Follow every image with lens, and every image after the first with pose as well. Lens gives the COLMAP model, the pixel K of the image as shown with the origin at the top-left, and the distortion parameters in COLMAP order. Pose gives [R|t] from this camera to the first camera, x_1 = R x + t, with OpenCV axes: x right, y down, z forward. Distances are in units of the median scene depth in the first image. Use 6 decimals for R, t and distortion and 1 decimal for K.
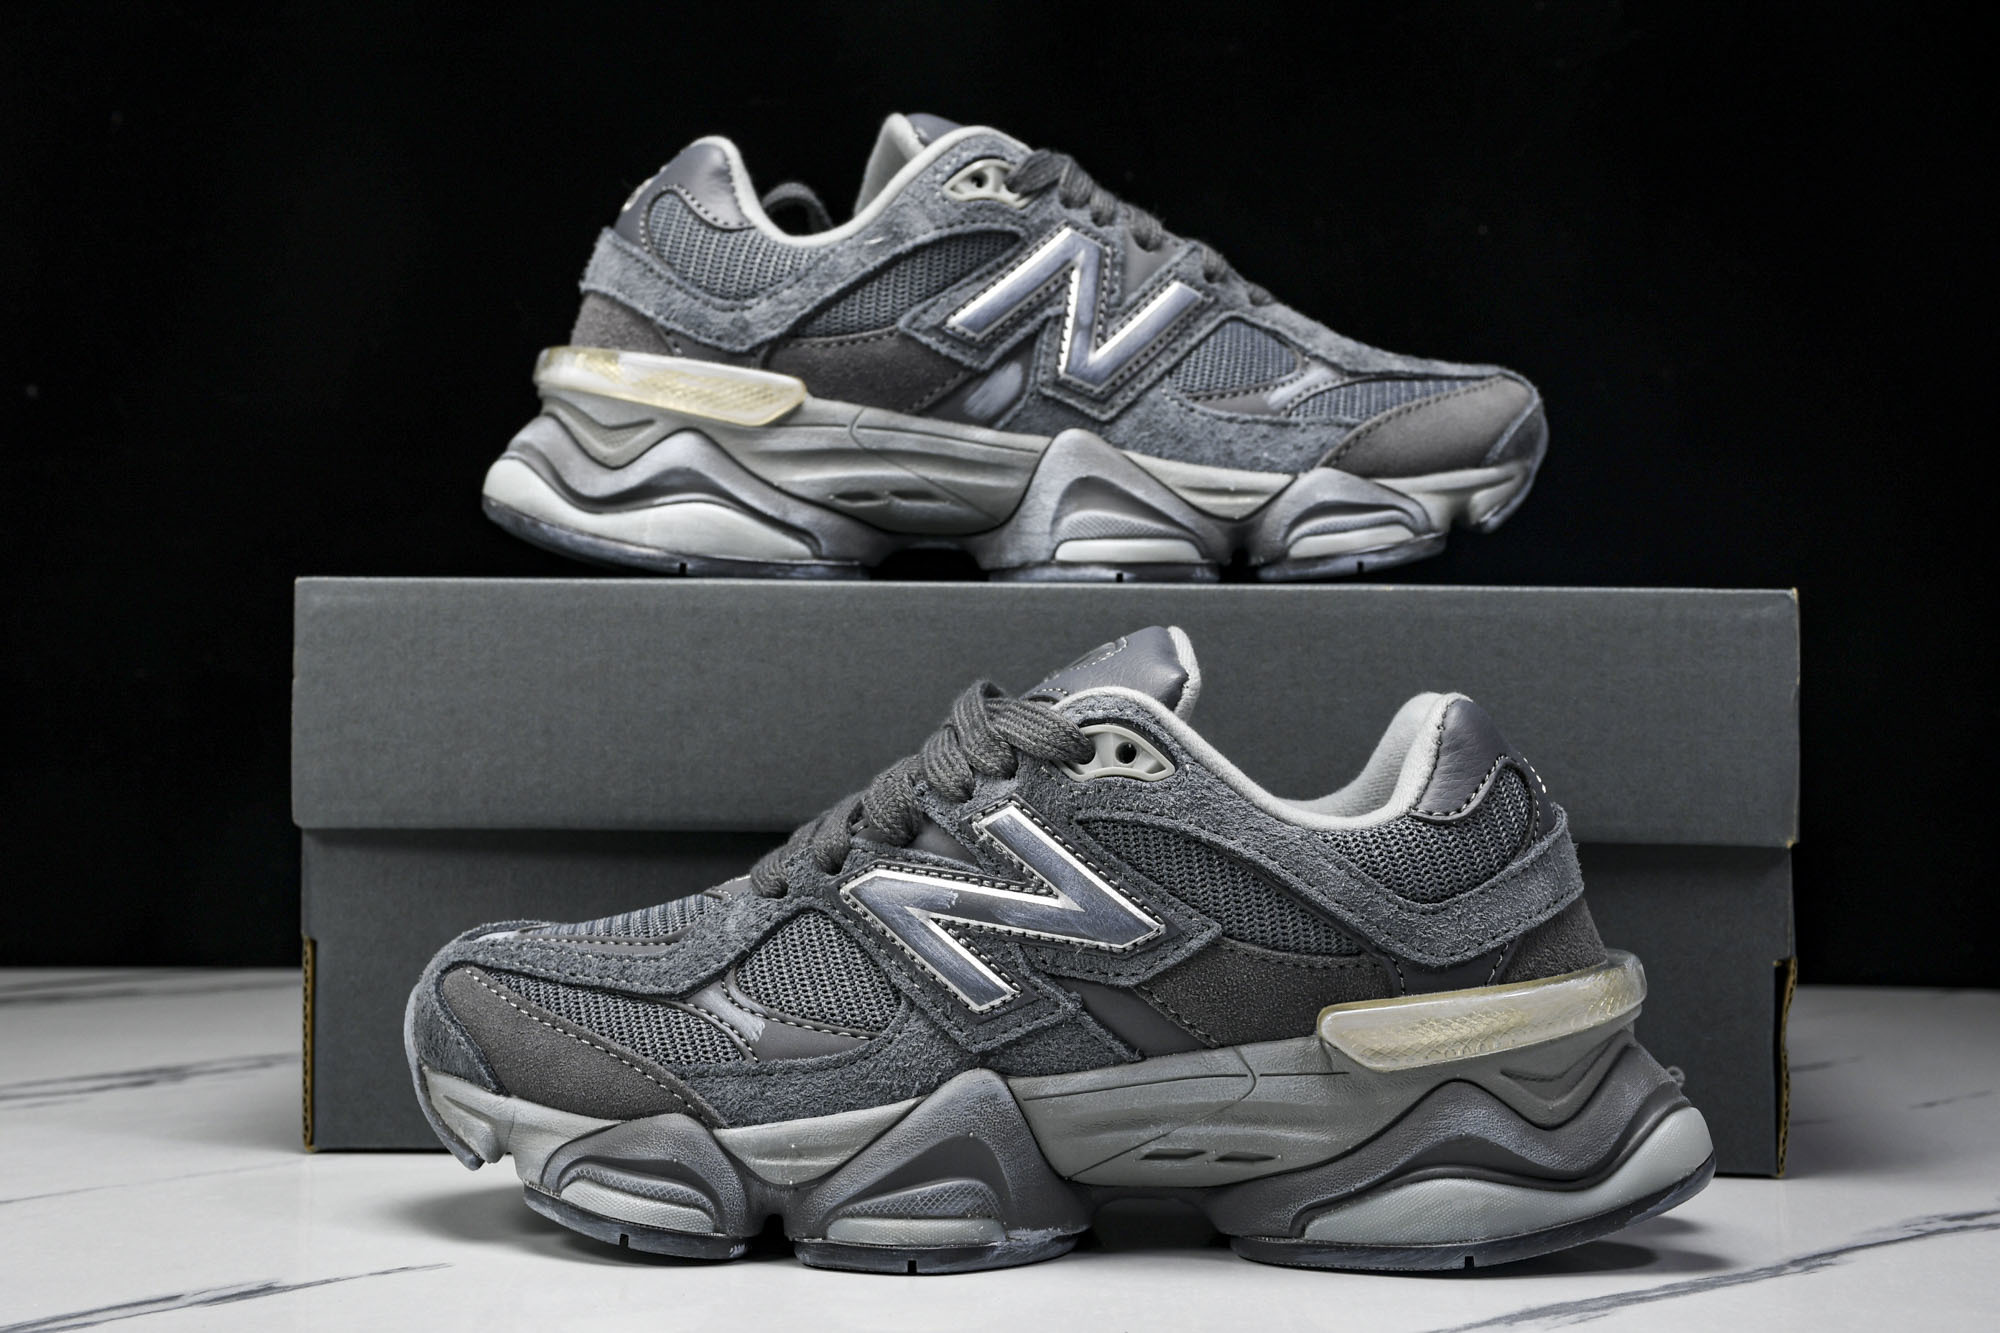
lens RADIAL K [[3633.9, 0, 1003.4], [0, 3633.9, 657.1], [0, 0, 1]] dist [0.245607, 0.000000]
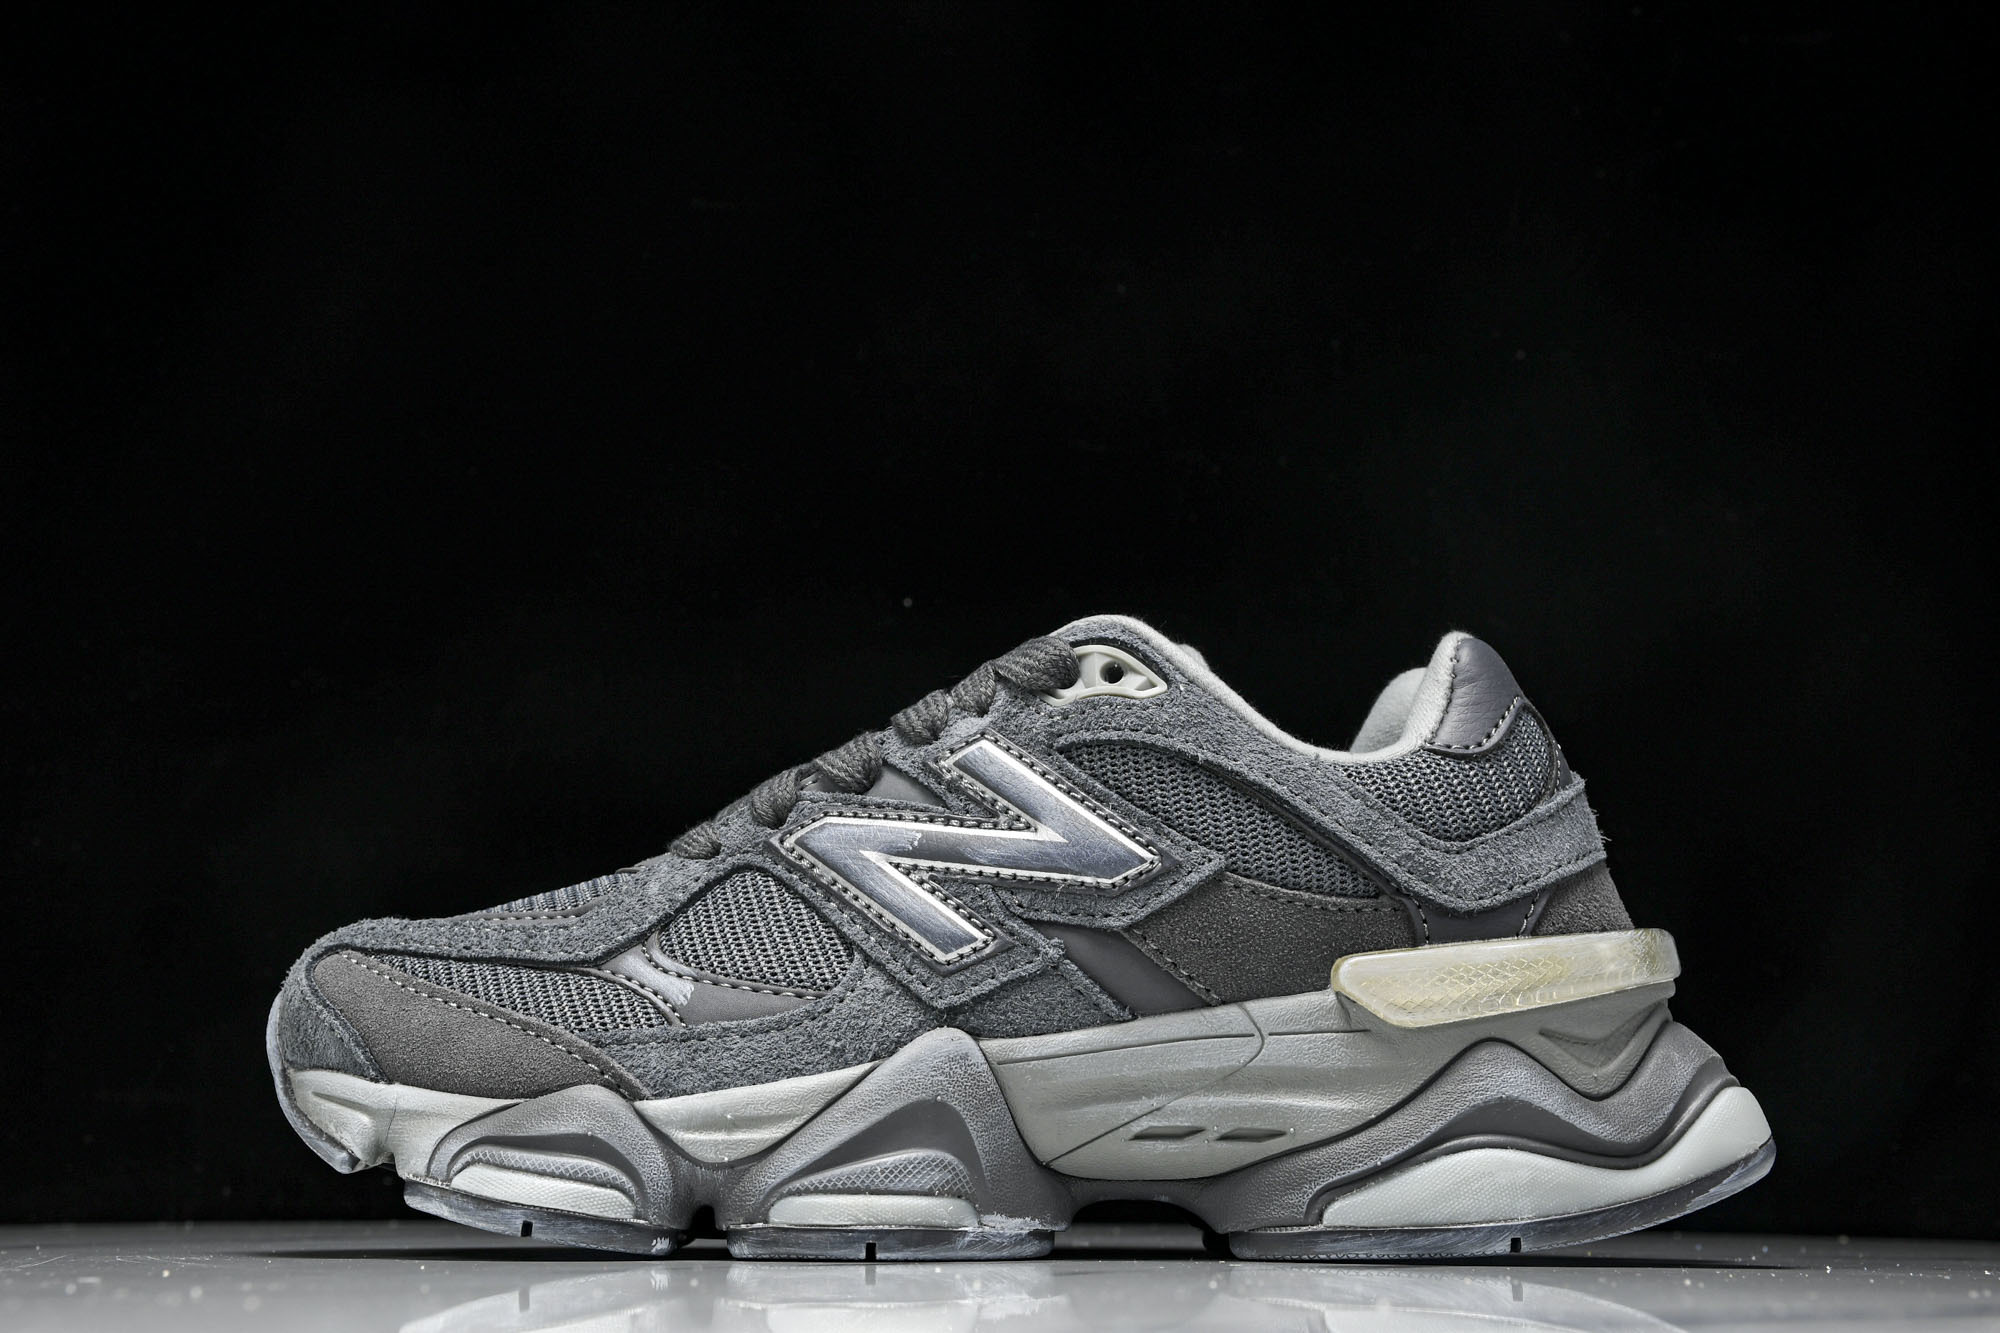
lens RADIAL K [[3131.5, 0, 1003.2], [0, 3131.5, 600.9], [0, 0, 1]] dist [0.121392, 0.000000]
pose [[0.996834, 0.014642, 0.078147, -0.052751], [0.001622, 0.978945, -0.204117, 0.165619], [-0.079491, 0.203598, 0.975822, 0.251226]]
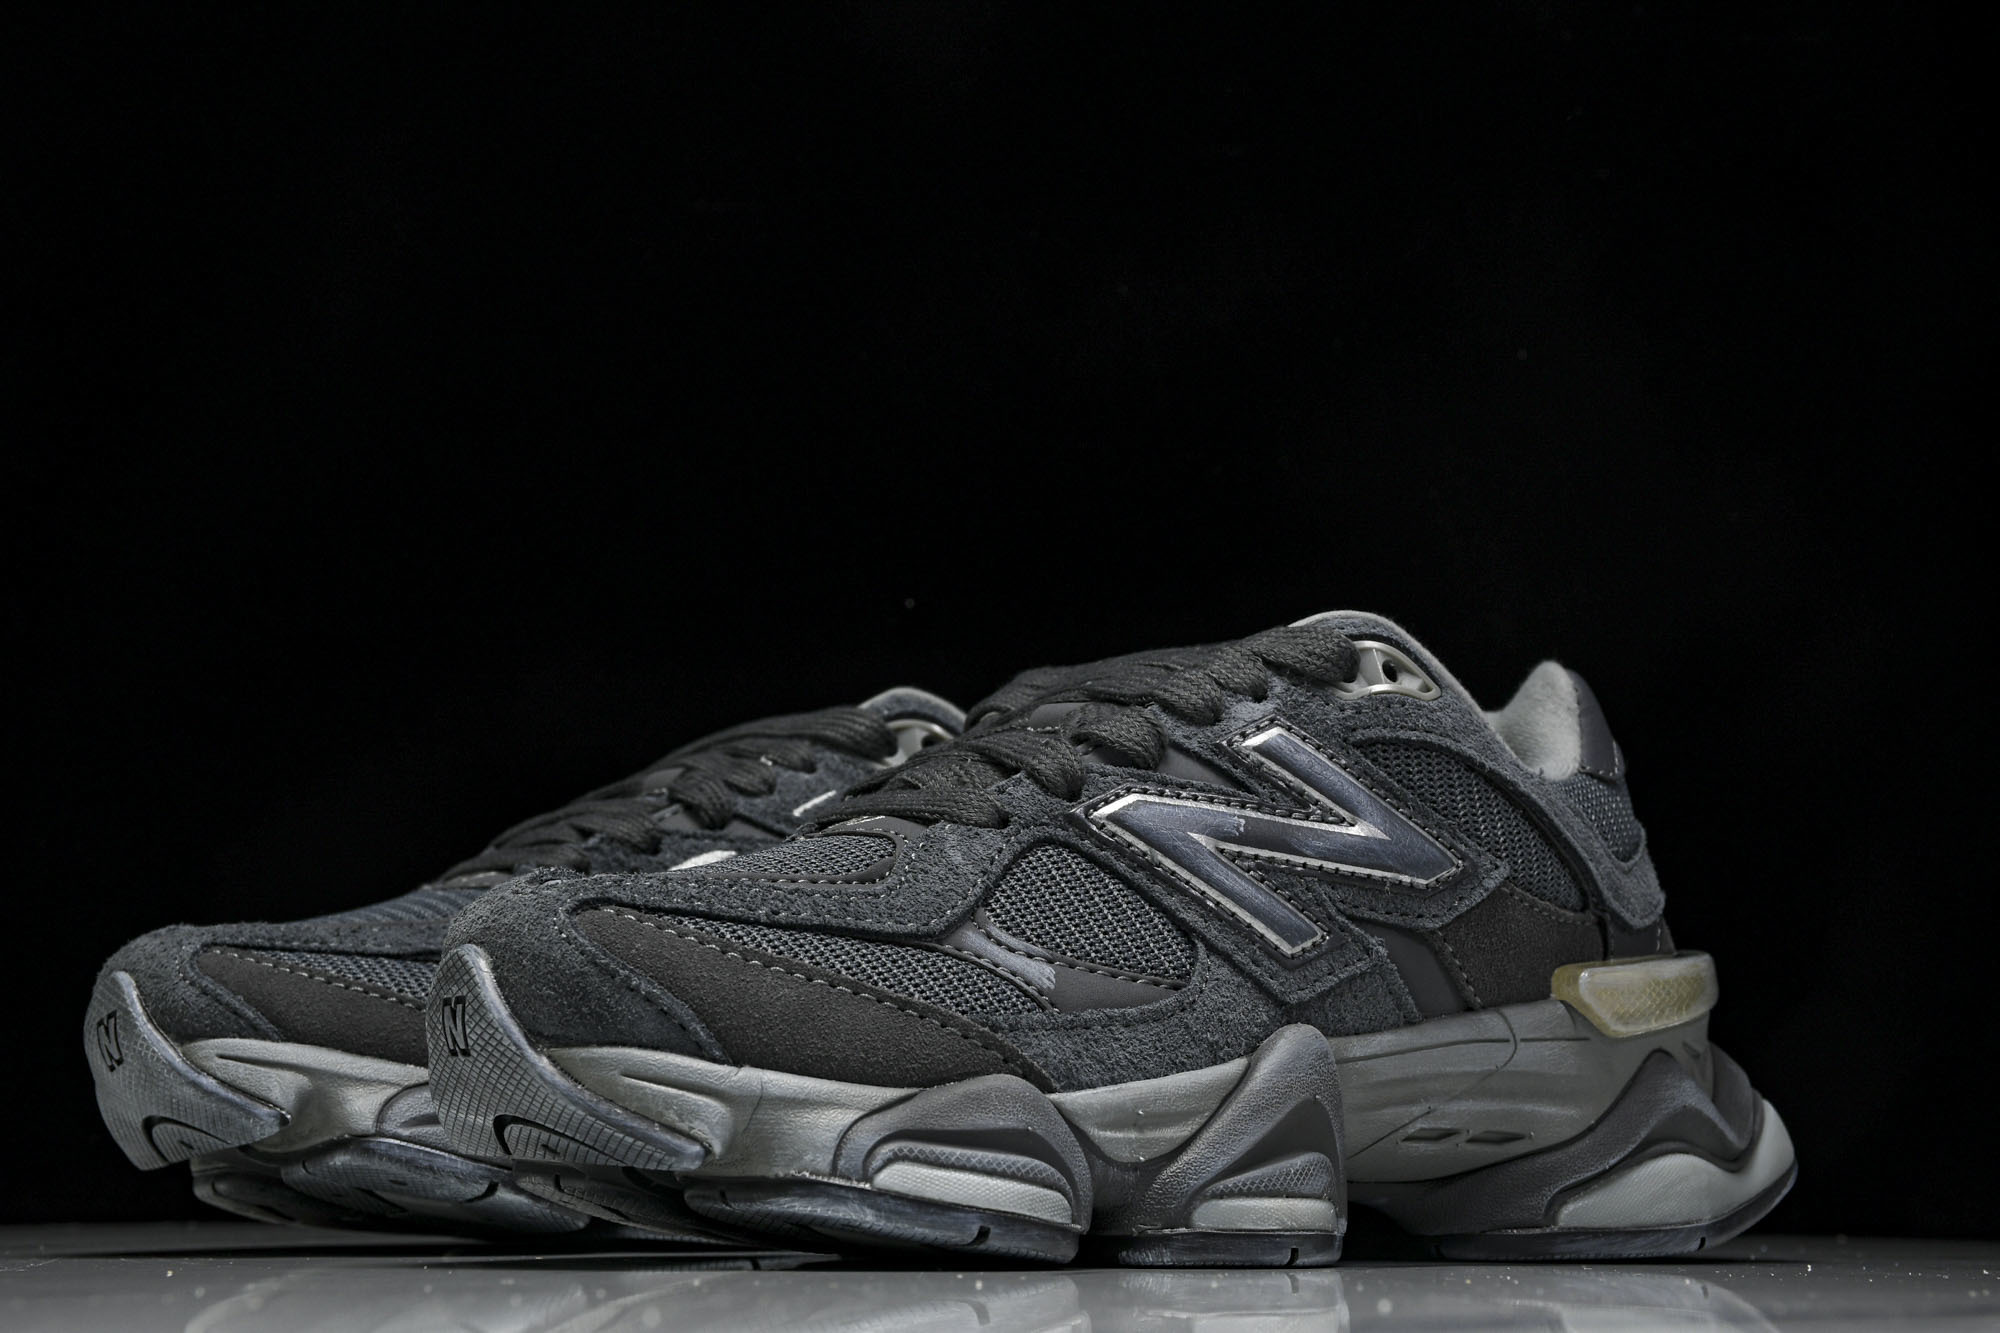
lens RADIAL K [[3131.5, 0, 1012.8], [0, 3131.5, 611.8], [0, 0, 1]] dist [0.121392, 0.000000]
pose [[0.744209, 0.119771, 0.657121, -0.536301], [0.013901, 0.980802, -0.194510, 0.159054], [-0.667803, 0.153891, 0.728256, 0.505653]]
